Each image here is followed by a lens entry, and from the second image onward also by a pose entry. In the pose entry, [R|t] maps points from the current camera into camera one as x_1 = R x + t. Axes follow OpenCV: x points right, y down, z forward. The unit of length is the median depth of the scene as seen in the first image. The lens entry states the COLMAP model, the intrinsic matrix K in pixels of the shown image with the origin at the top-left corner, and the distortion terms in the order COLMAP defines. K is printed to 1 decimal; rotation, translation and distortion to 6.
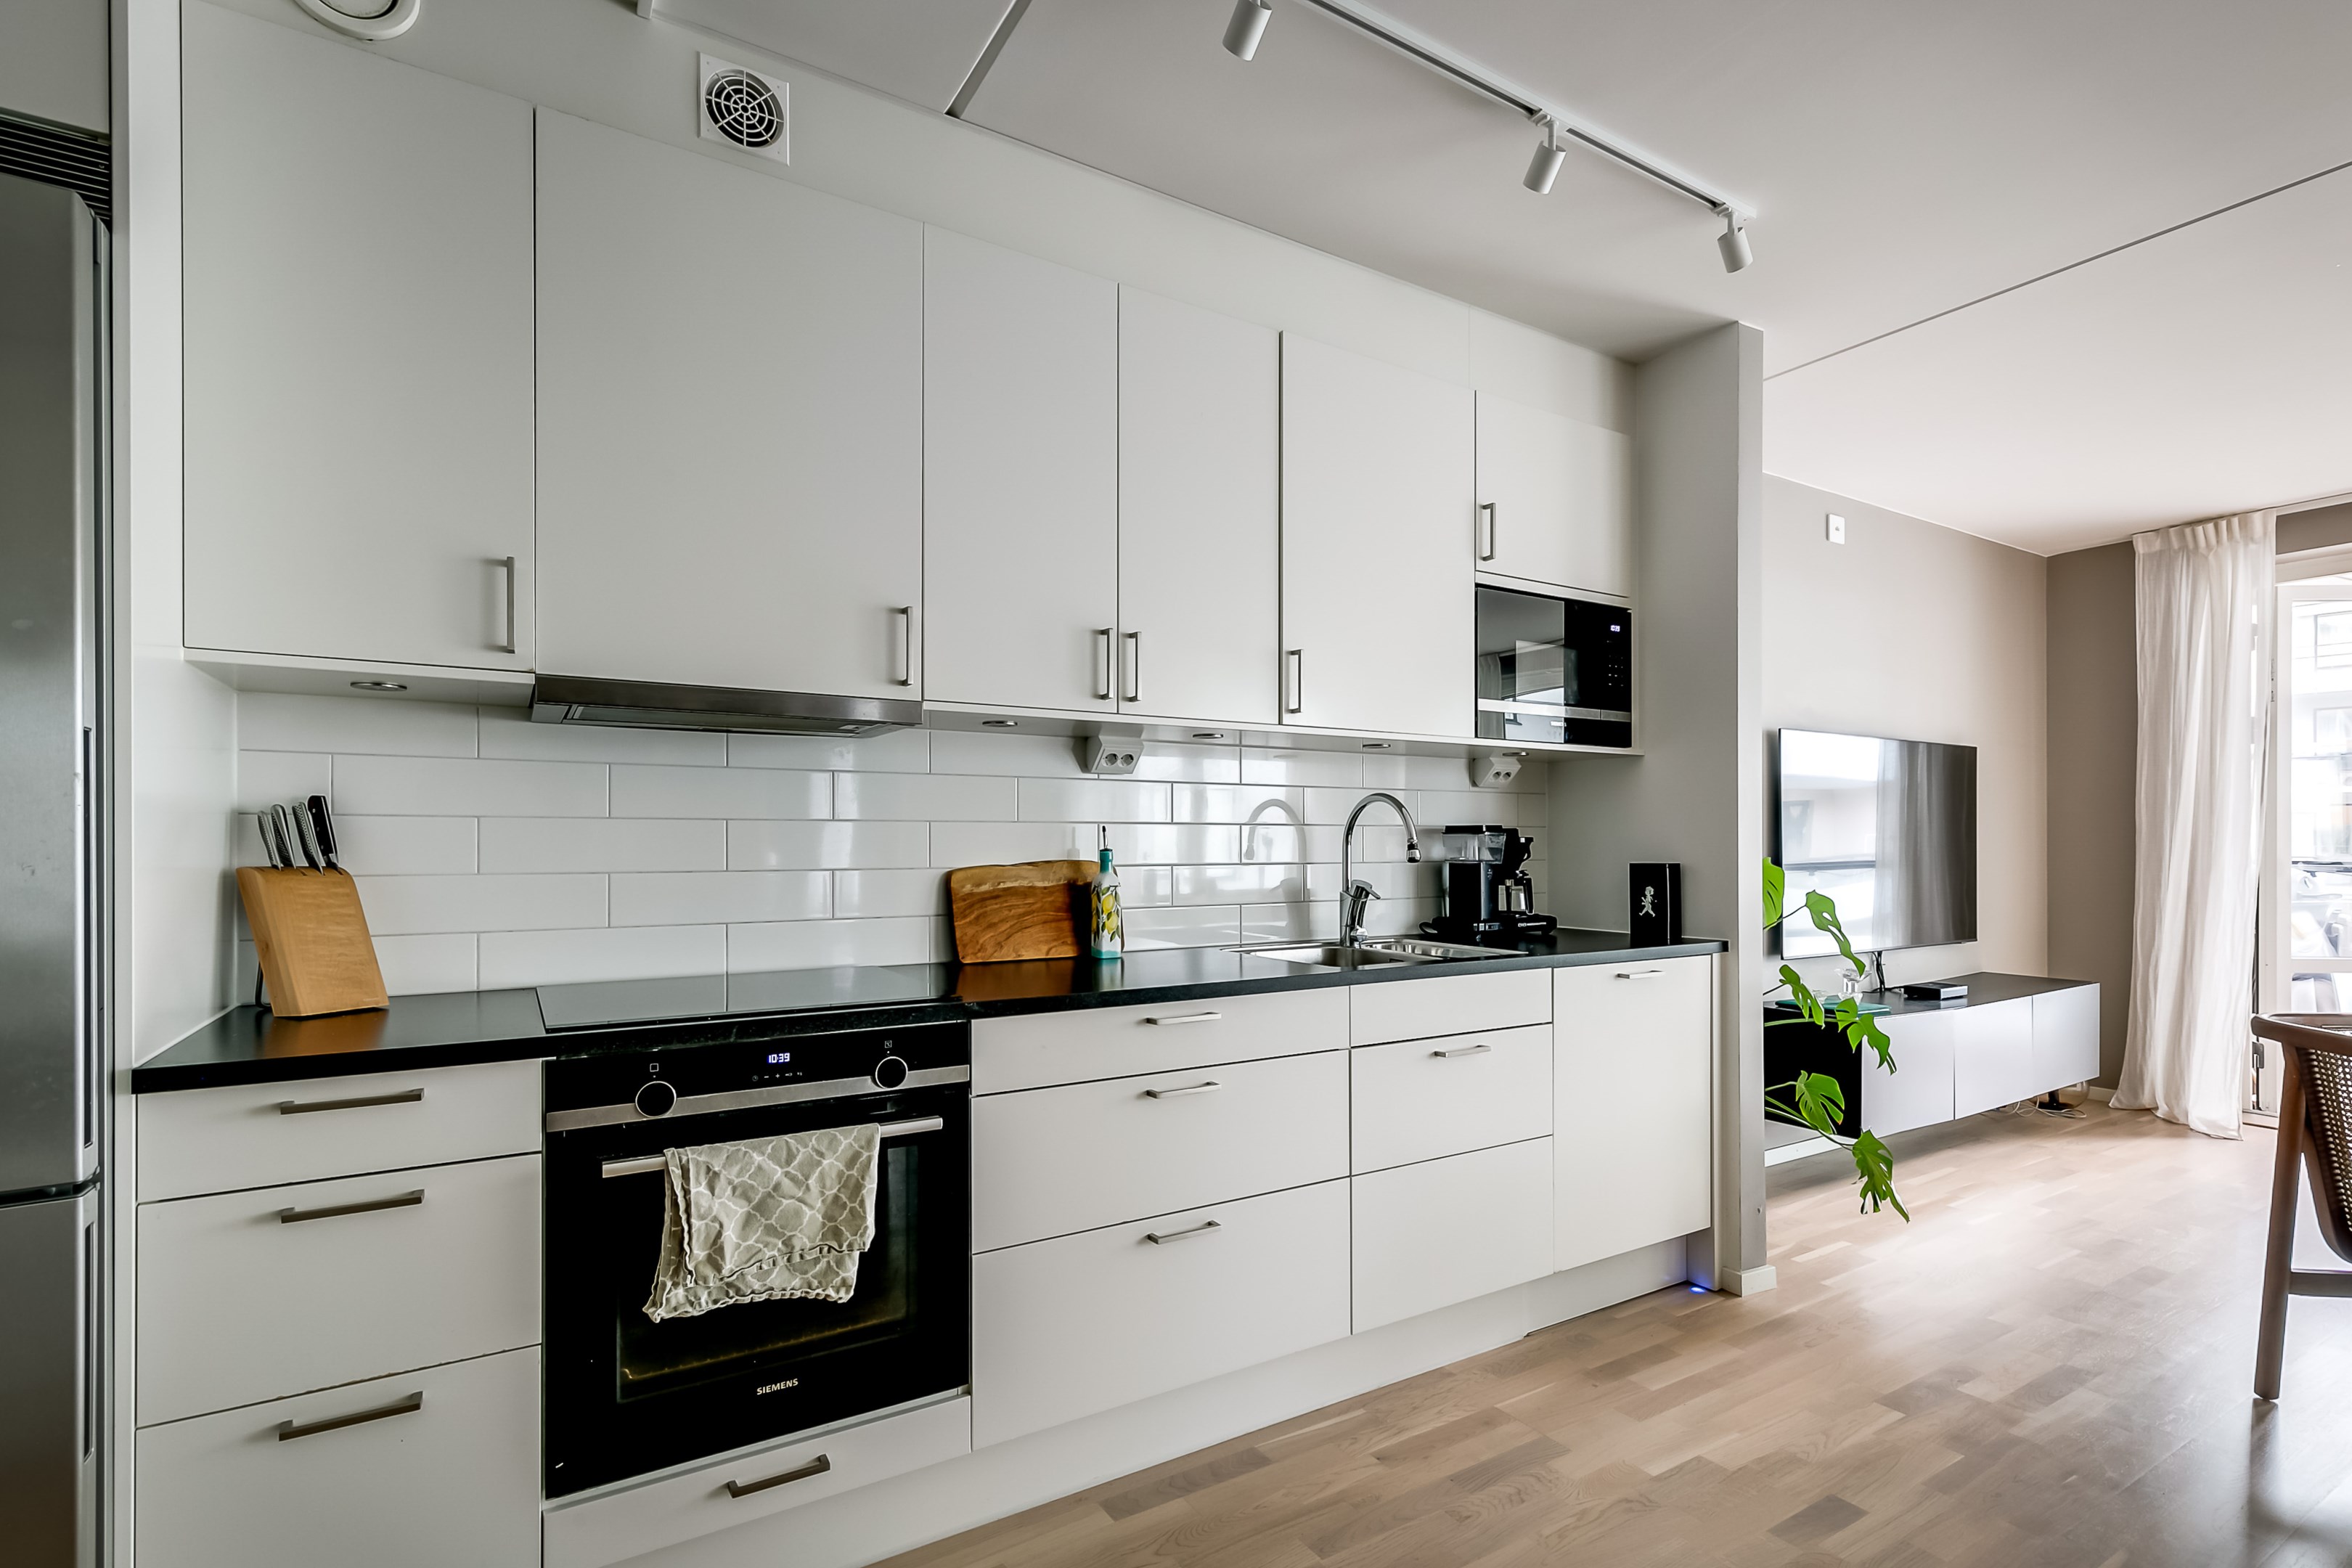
lens RADIAL K [[1149.8, 0, 1219.6], [0, 1149.8, 841.6], [0, 0, 1]] dist [0.011673, -0.002652]
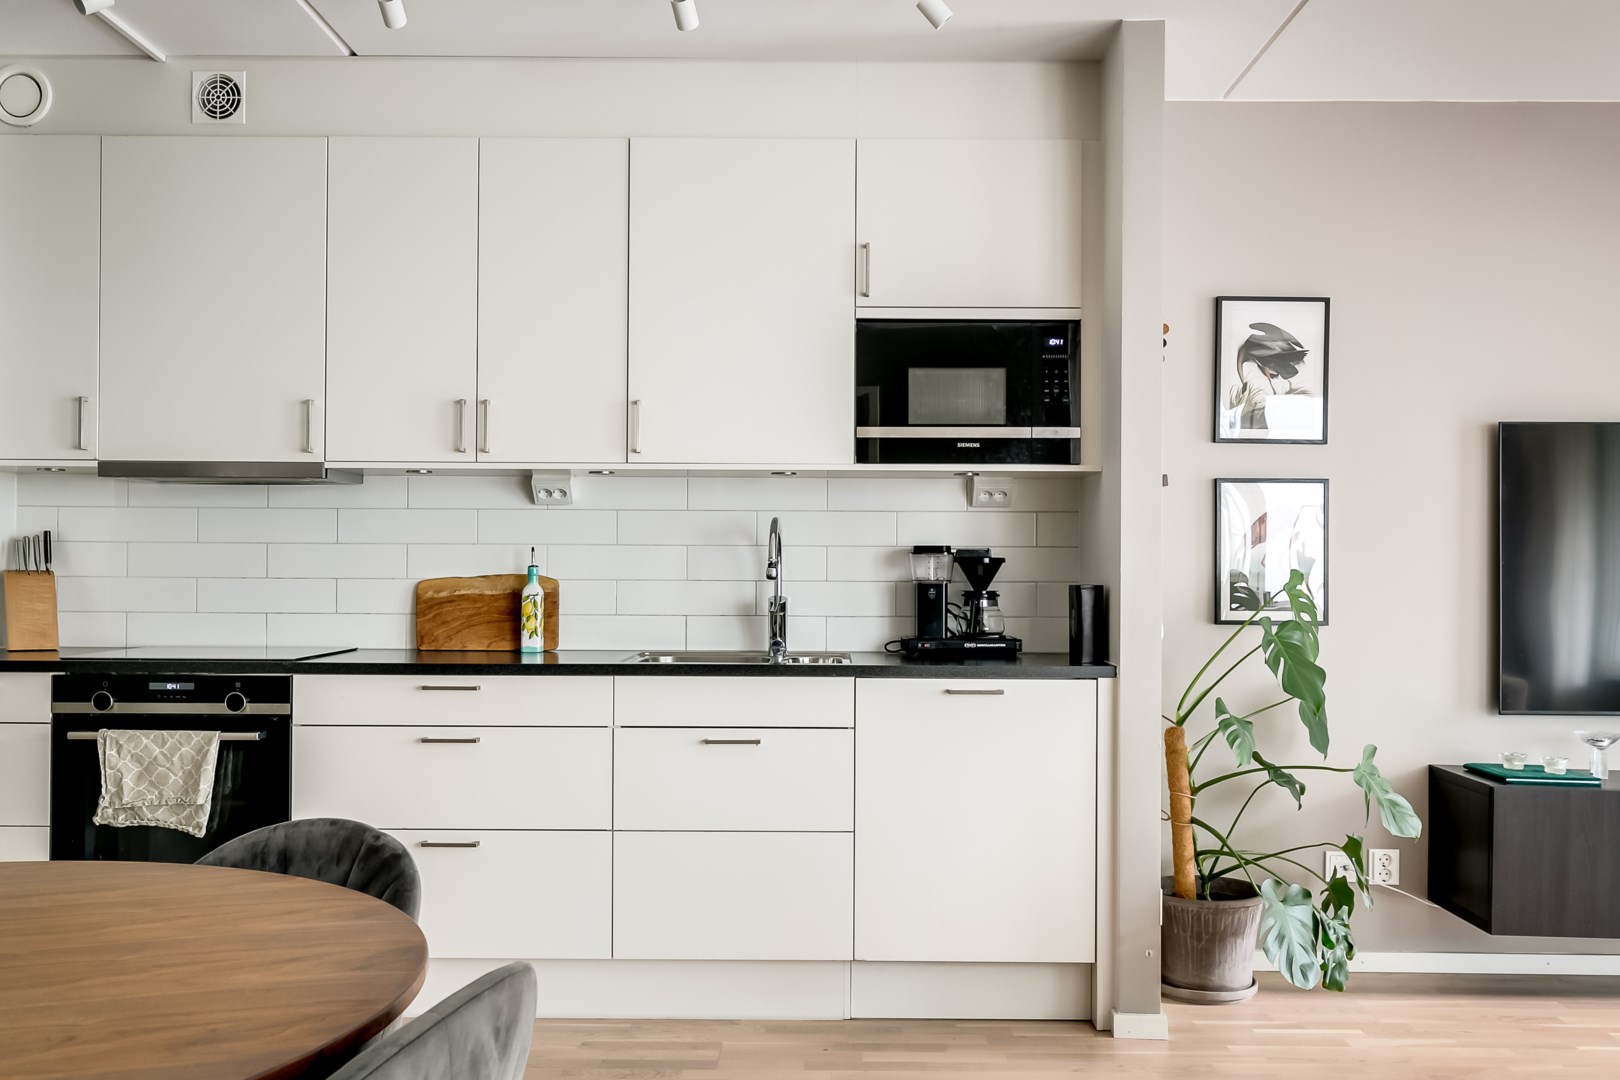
lens RADIAL K [[1539.8, 0, 770.5], [0, 1539.8, 553.7], [0, 0, 1]] dist [-0.002833, 0.000000]
pose [[0.834035, 0.000821, -0.551710, 1.072834], [-0.005347, 0.999964, -0.006595, 0.003600], [0.551685, 0.008450, 0.834010, -0.263594]]
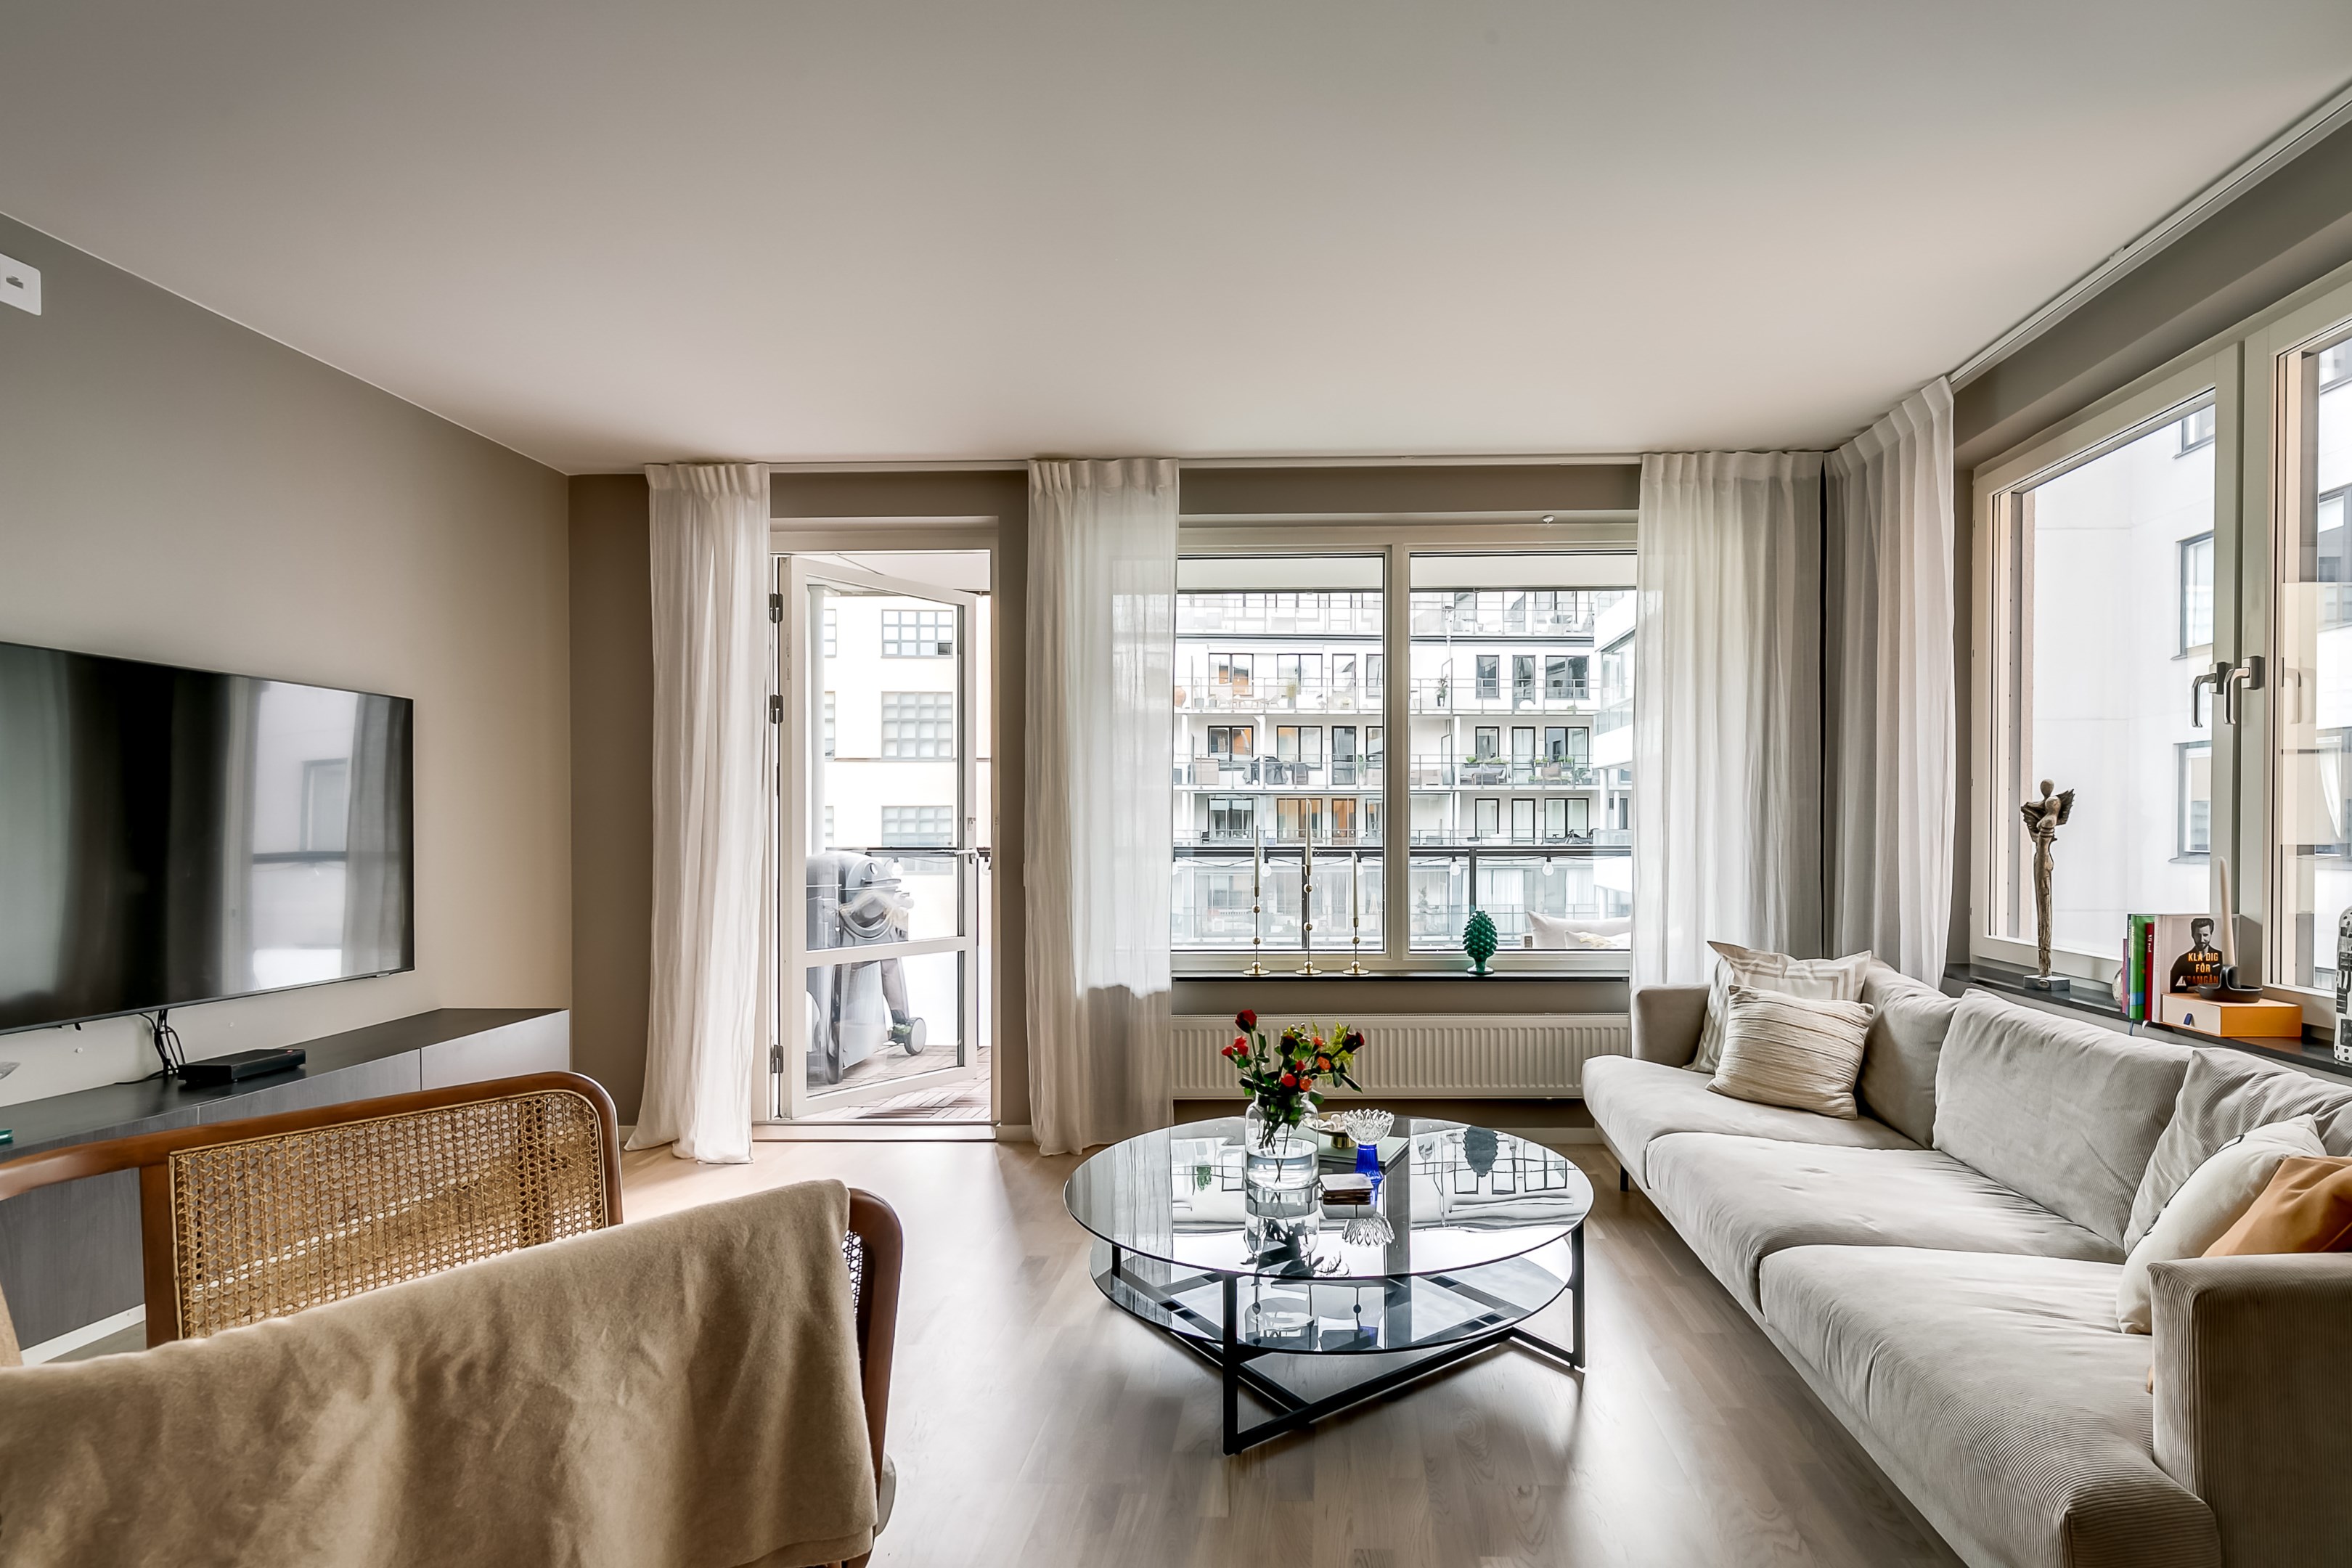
lens RADIAL K [[1149.8, 0, 1336.1], [0, 1149.8, 840.2], [0, 0, 1]] dist [0.011673, -0.002652]
pose [[0.538654, -0.011333, 0.842451, 0.706546], [0.002253, 0.999925, 0.012011, -0.002728], [-0.842524, -0.004571, 0.538639, 0.247531]]
